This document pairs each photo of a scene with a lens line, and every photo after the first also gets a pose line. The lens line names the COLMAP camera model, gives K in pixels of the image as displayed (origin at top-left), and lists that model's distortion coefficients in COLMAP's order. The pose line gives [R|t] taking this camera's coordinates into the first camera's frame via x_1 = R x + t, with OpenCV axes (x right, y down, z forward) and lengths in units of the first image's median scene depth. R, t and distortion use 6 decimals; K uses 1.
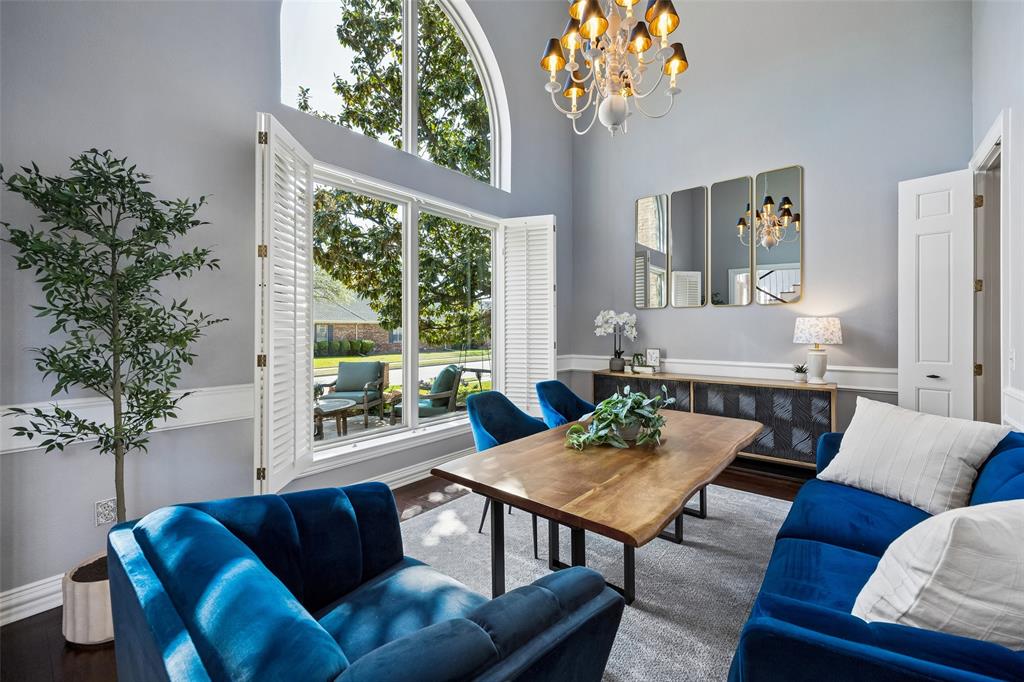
lens RADIAL K [[410.6, 0, 504.9], [0, 410.6, 333.8], [0, 0, 1]] dist [0.001727, -0.000013]
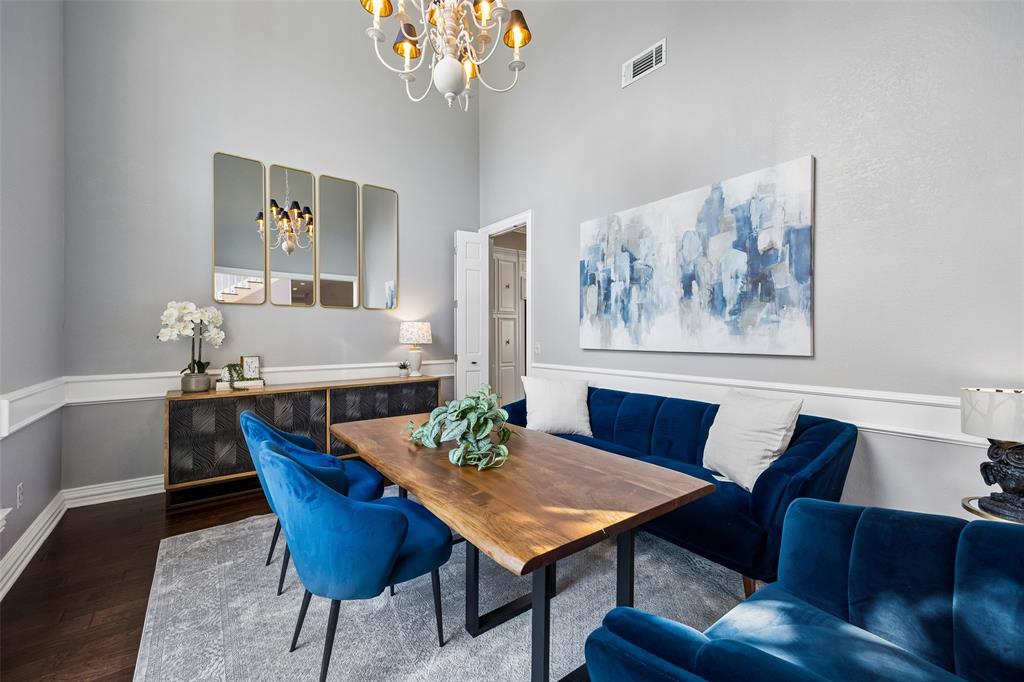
lens RADIAL K [[410.6, 0, 507.6], [0, 410.6, 338.0], [0, 0, 1]] dist [0.001727, -0.000013]
pose [[0.220208, -0.002839, 0.975449, -0.340762], [0.010709, 0.999943, 0.000493, 0.008011], [-0.975394, 0.010337, 0.220225, 0.418362]]
